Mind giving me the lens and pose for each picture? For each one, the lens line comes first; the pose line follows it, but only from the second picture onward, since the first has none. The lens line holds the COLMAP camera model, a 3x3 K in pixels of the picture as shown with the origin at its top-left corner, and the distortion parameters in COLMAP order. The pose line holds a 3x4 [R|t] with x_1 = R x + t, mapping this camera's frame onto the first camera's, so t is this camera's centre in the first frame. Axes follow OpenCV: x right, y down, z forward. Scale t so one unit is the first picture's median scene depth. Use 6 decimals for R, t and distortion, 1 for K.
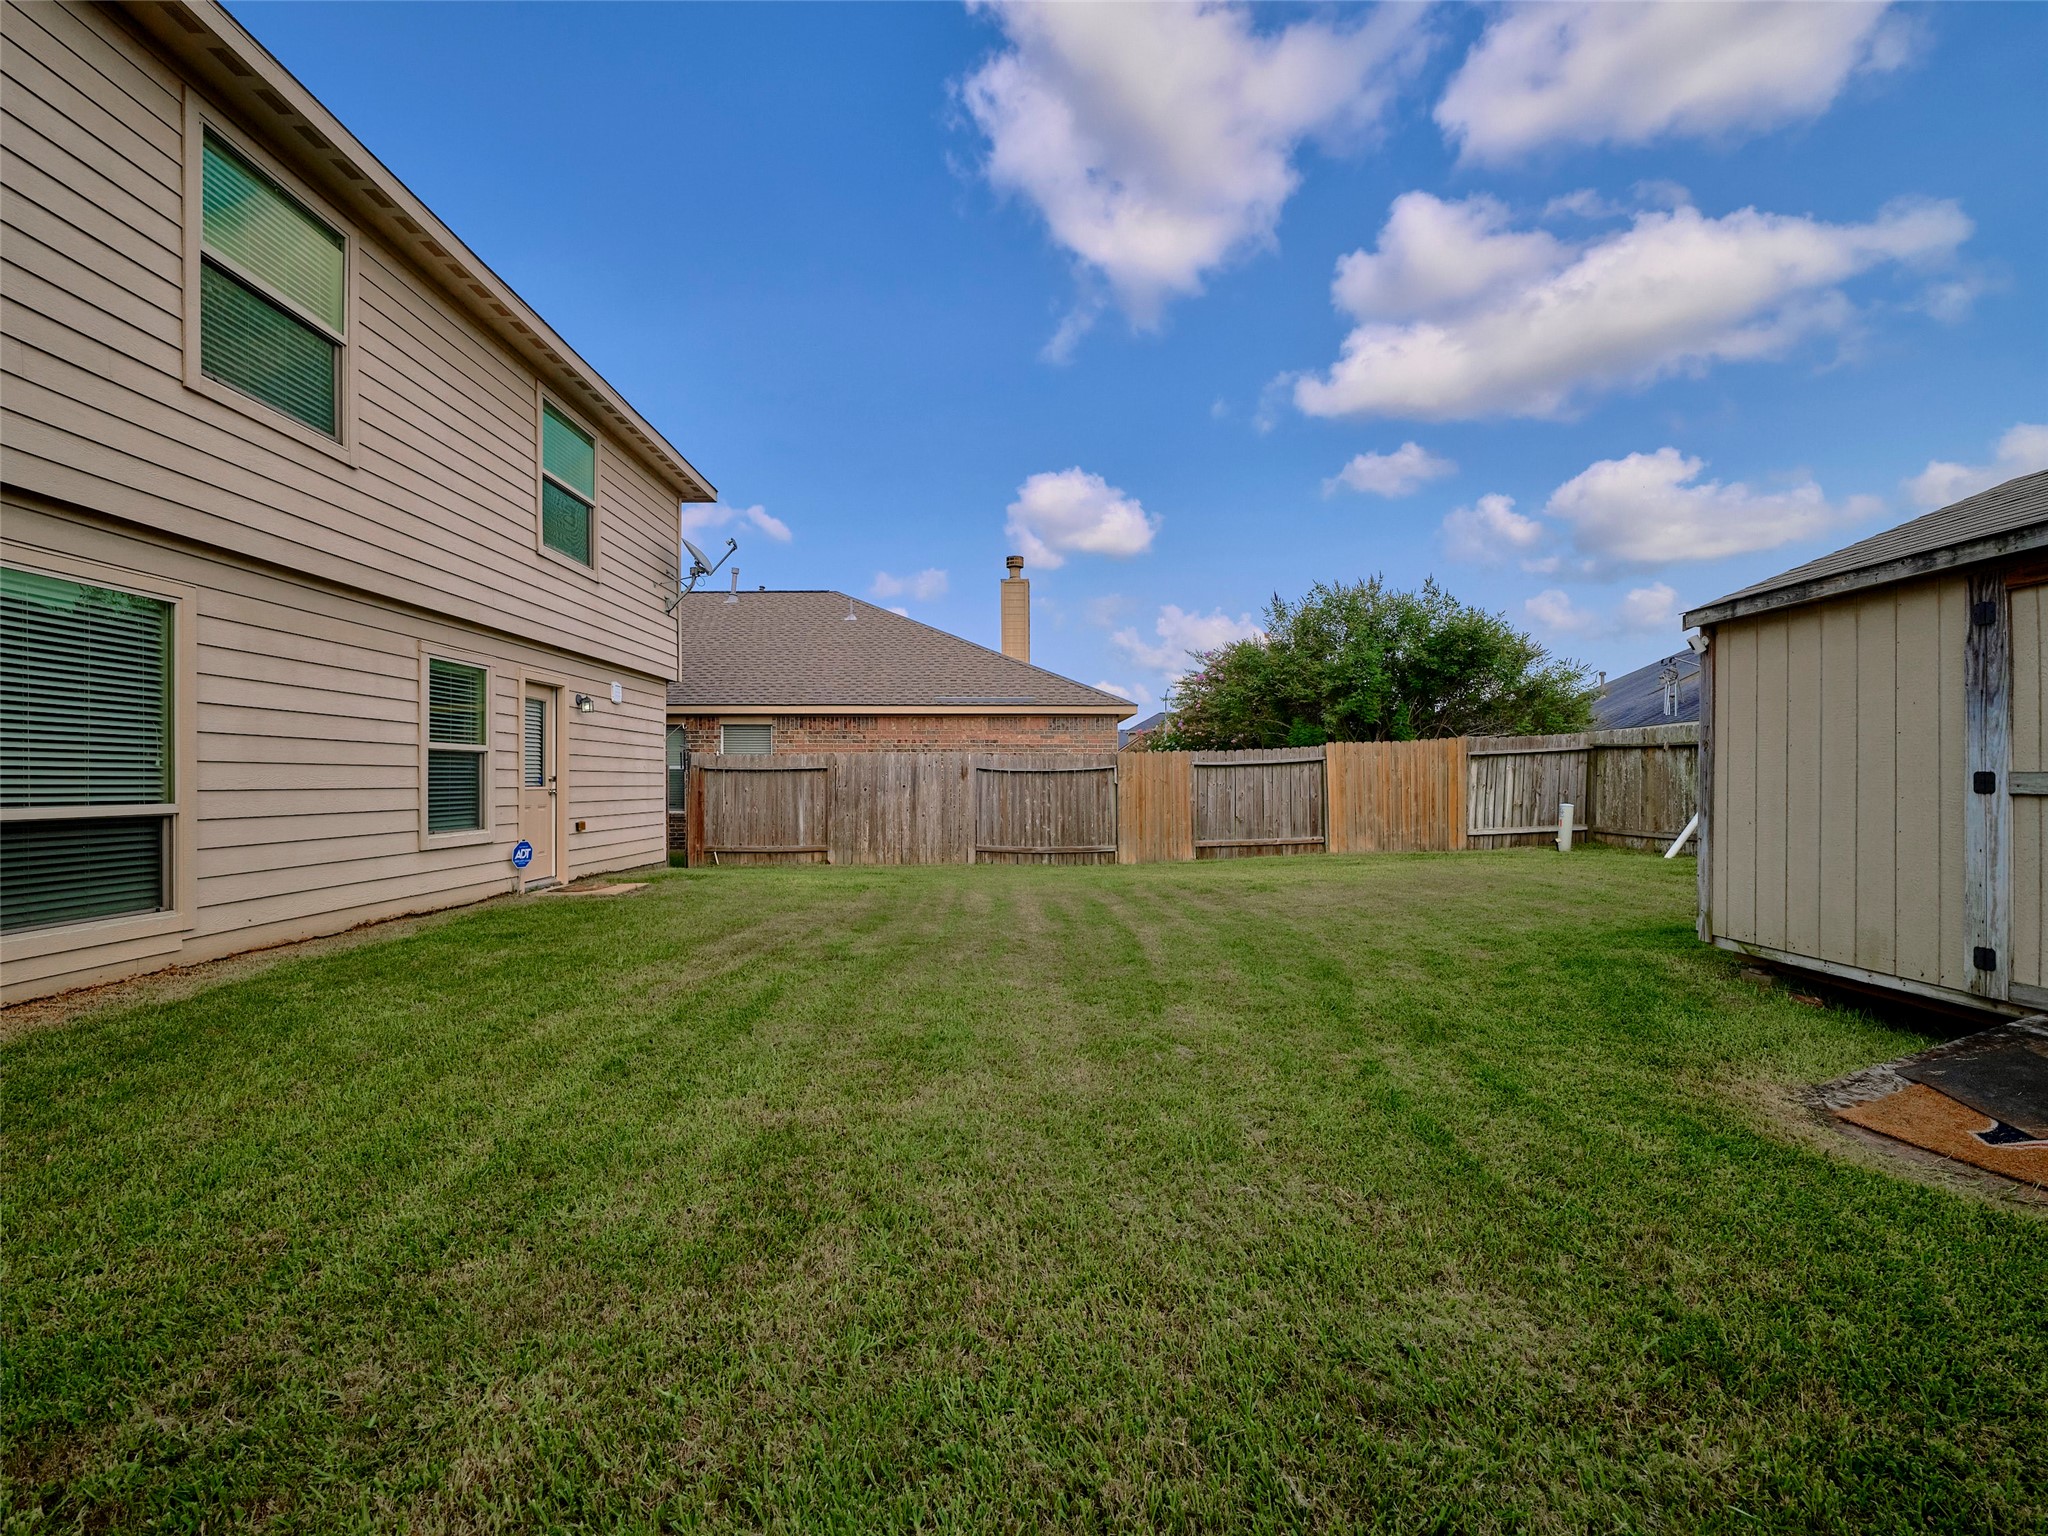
lens RADIAL K [[944.3, 0, 1018.1], [0, 944.3, 783.1], [0, 0, 1]] dist [-0.000030, -0.000190]
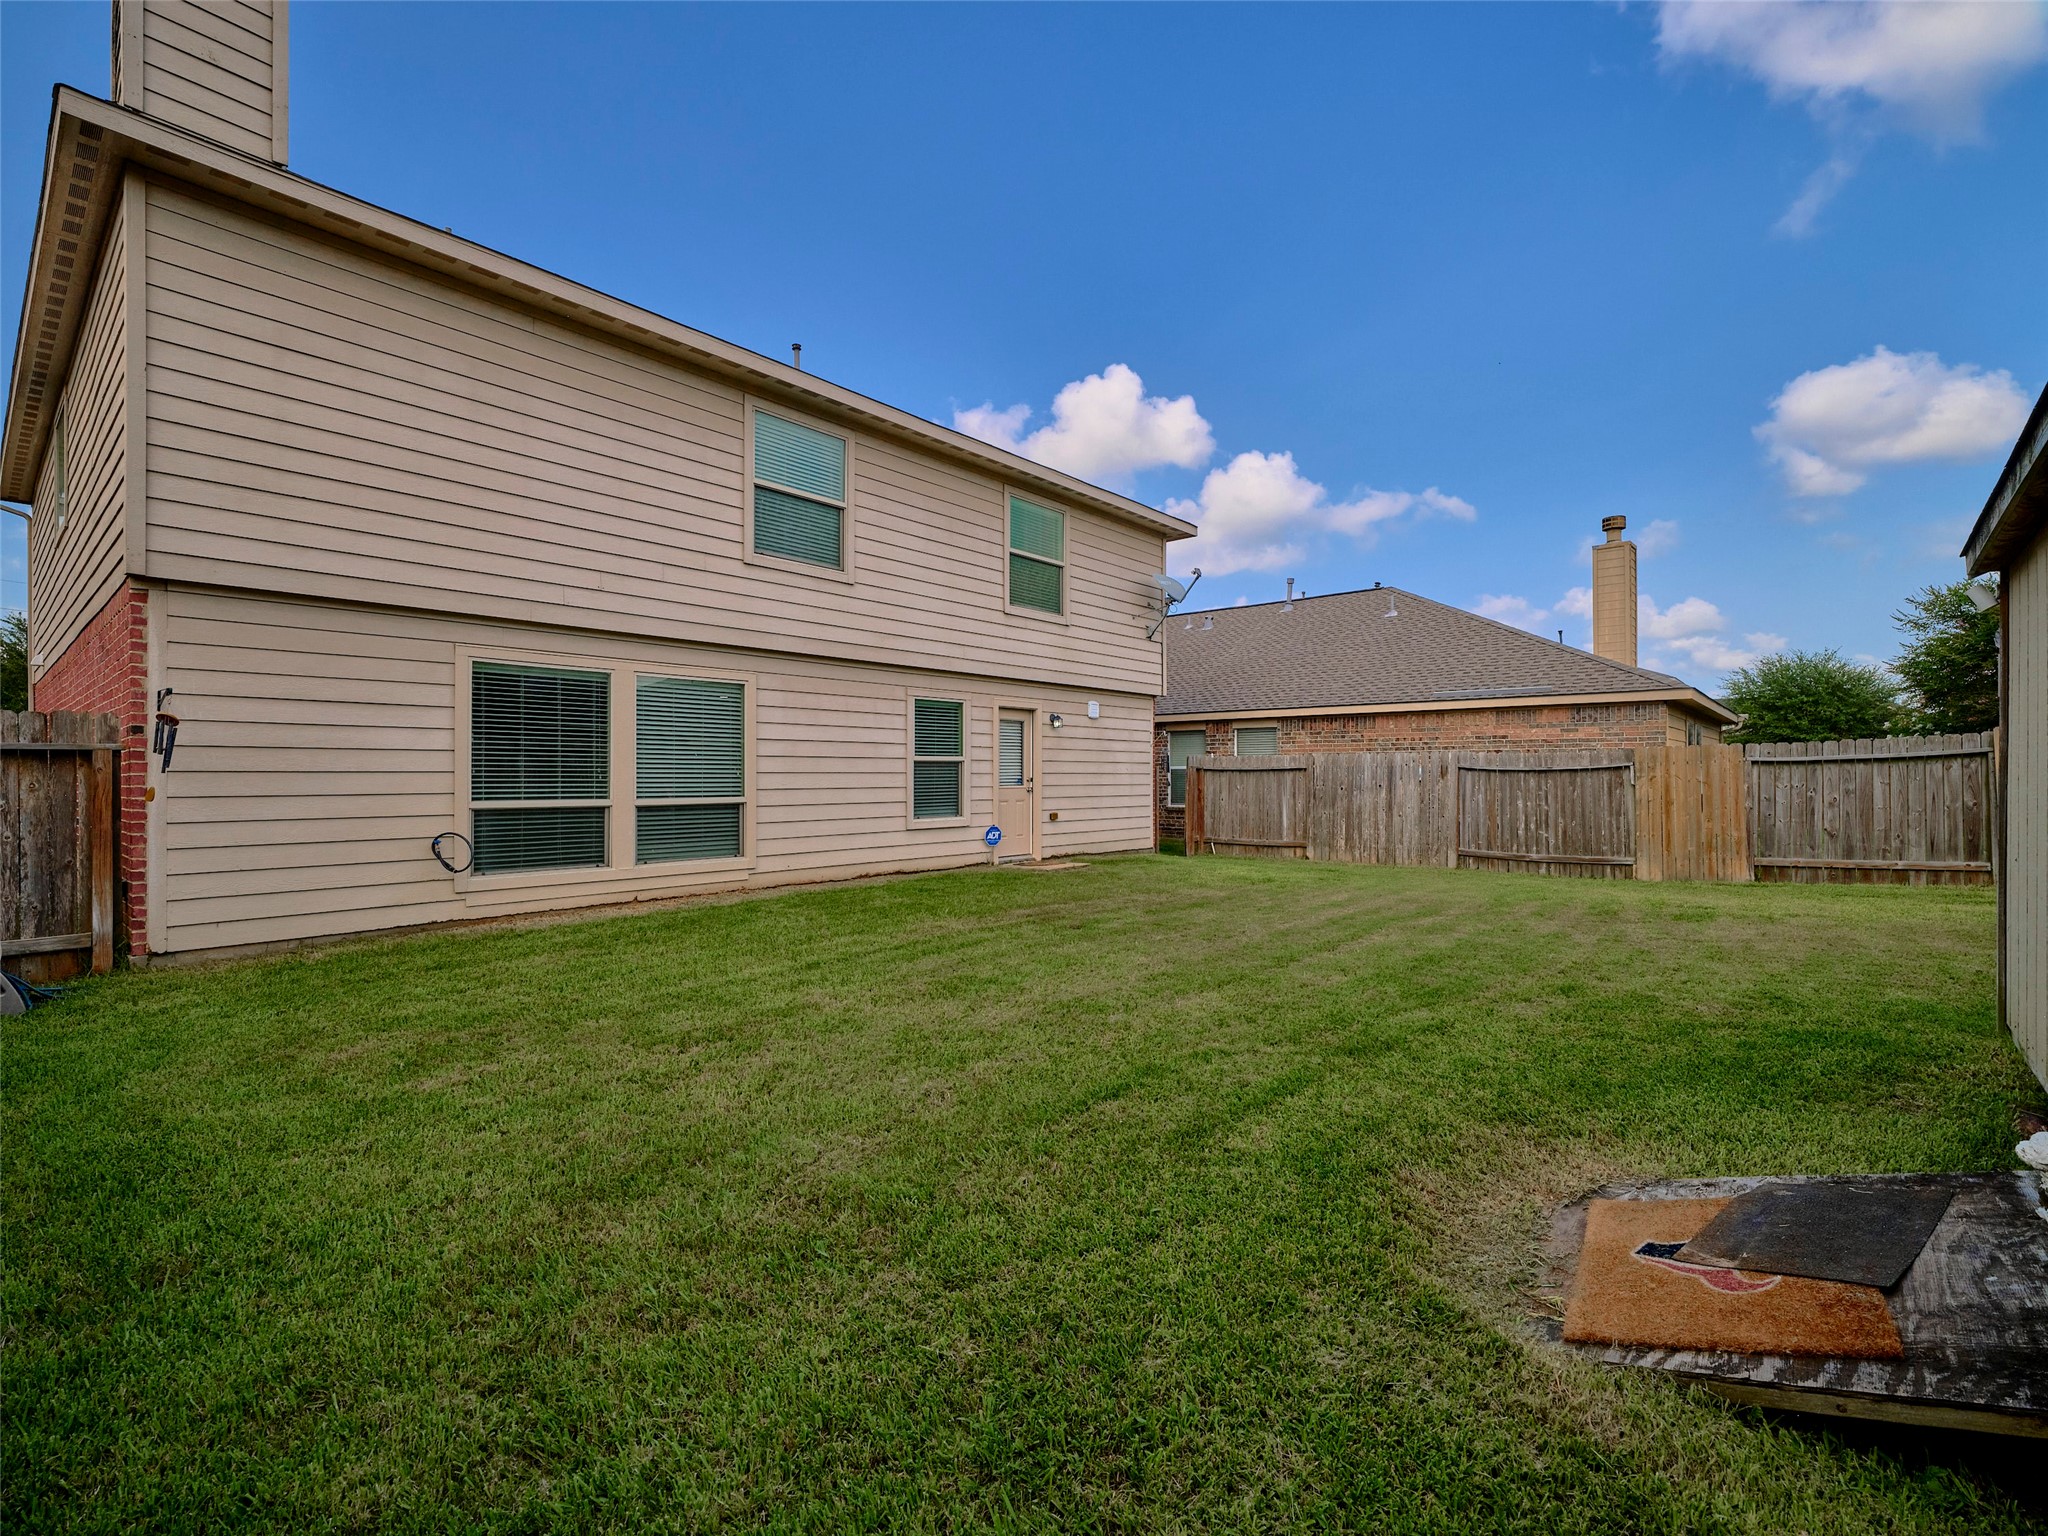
lens RADIAL K [[933.0, 0, 1015.8], [0, 933.0, 773.6], [0, 0, 1]] dist [-0.001447, -0.000261]
pose [[0.750584, -0.000901, -0.660775, 0.280200], [-0.000874, 0.999997, -0.002356, -0.007883], [0.660775, 0.002347, 0.750581, 0.007932]]
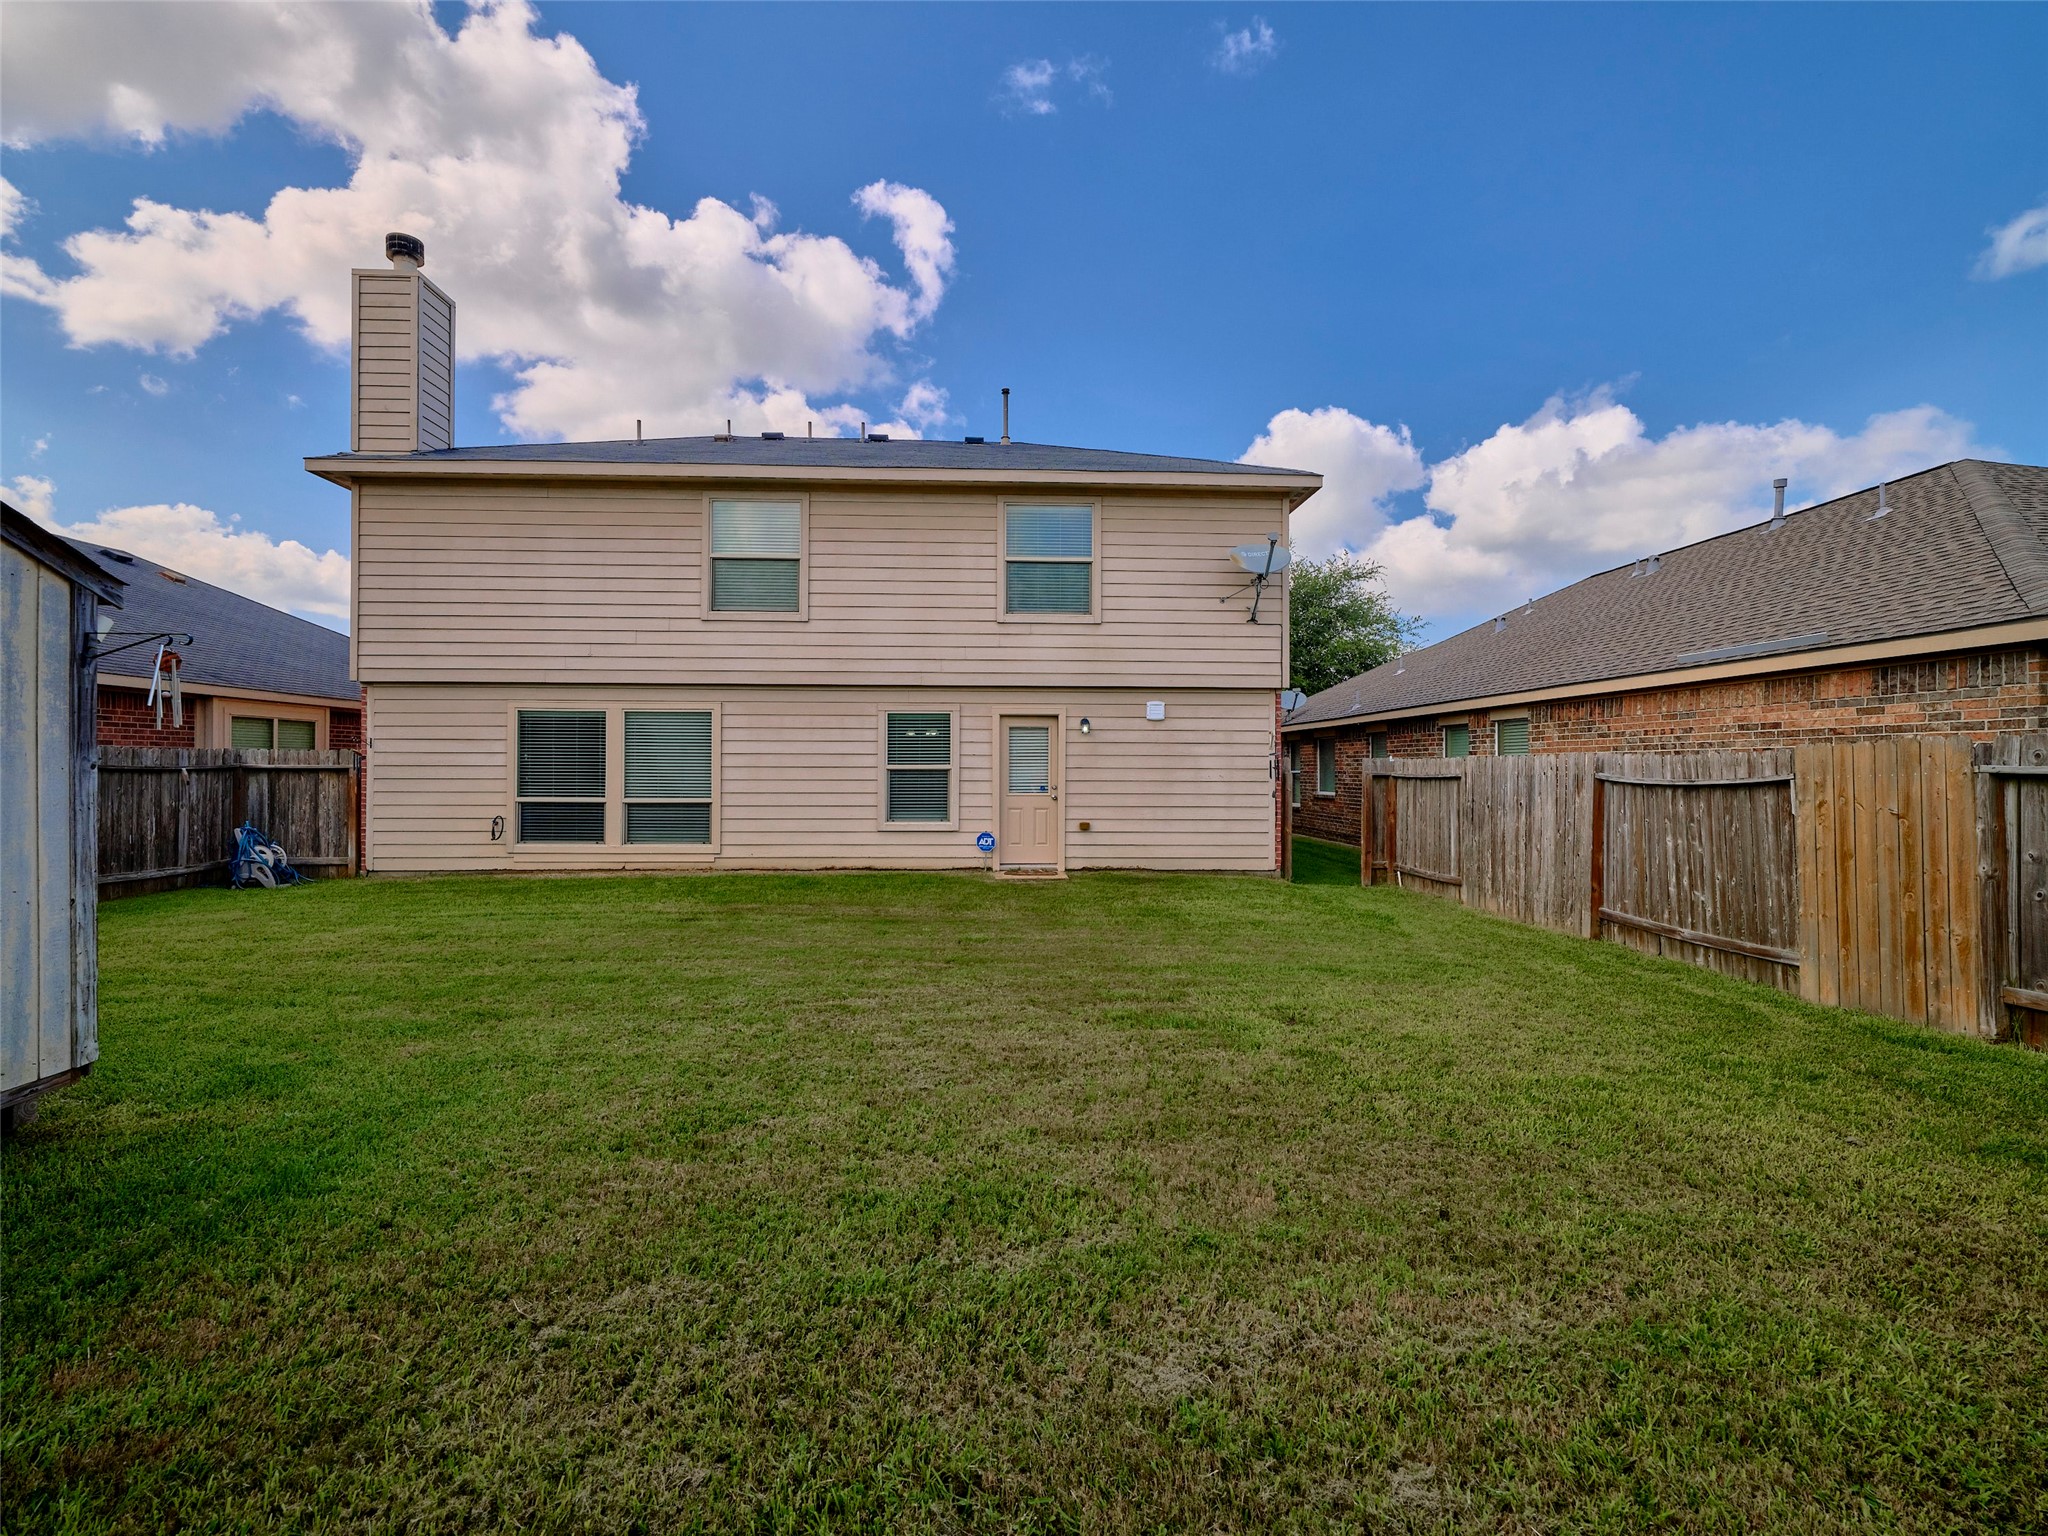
lens RADIAL K [[941.9, 0, 1017.5], [0, 941.9, 758.8], [0, 0, 1]] dist [0.000553, -0.000056]
pose [[0.037214, -0.010596, -0.999251, 0.623196], [-0.004834, 0.999930, -0.010783, -0.023022], [0.999296, 0.005231, 0.037160, 0.716623]]
